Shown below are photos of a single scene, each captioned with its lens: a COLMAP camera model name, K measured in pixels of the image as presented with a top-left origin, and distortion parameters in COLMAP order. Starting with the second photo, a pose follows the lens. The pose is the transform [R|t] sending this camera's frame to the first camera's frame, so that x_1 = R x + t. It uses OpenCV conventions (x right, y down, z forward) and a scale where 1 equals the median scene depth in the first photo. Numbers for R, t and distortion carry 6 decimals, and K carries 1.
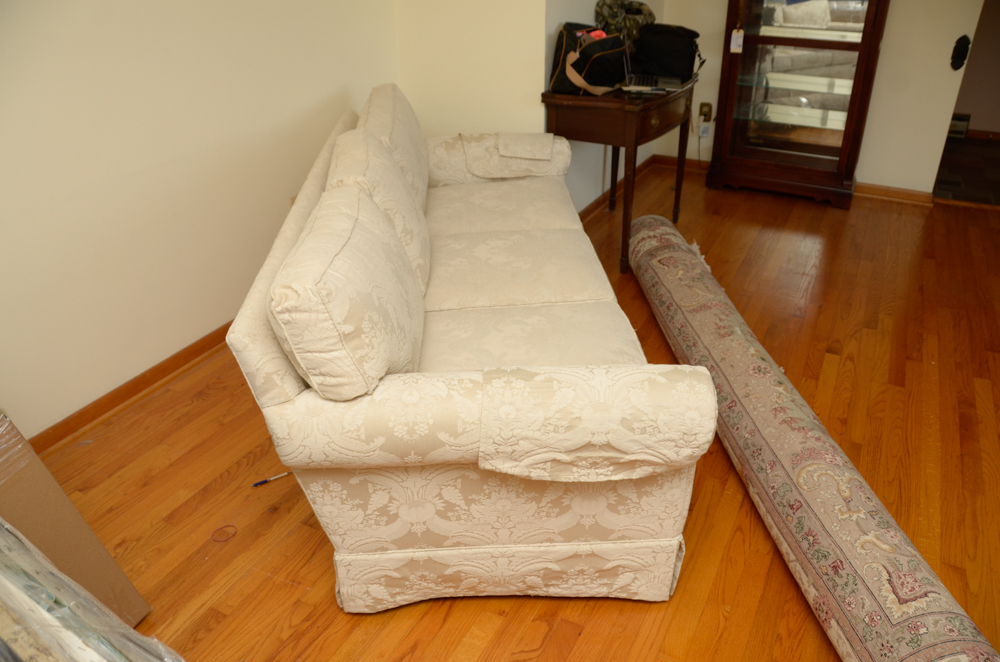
lens RADIAL K [[762.3, 0, 494.7], [0, 762.3, 350.5], [0, 0, 1]] dist [-0.173496, 0.108378]
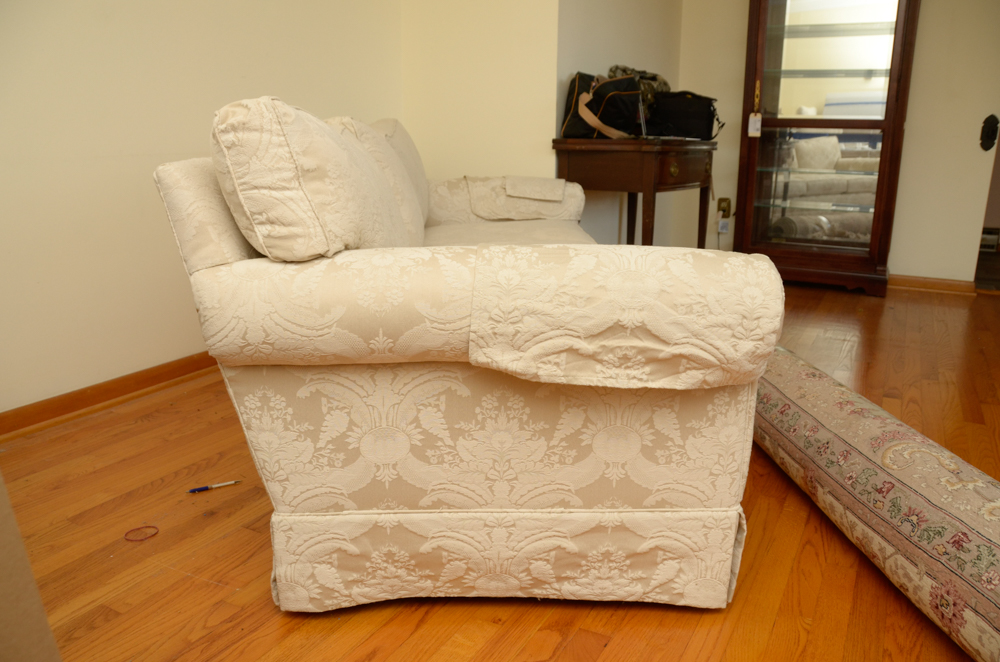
lens RADIAL K [[784.6, 0, 493.2], [0, 784.6, 358.3], [0, 0, 1]] dist [-0.162387, 0.115697]
pose [[0.999736, 0.019280, -0.012505, 0.010552], [-0.021677, 0.971860, -0.234558, 0.288815], [0.007631, 0.234767, 0.972022, 0.220711]]
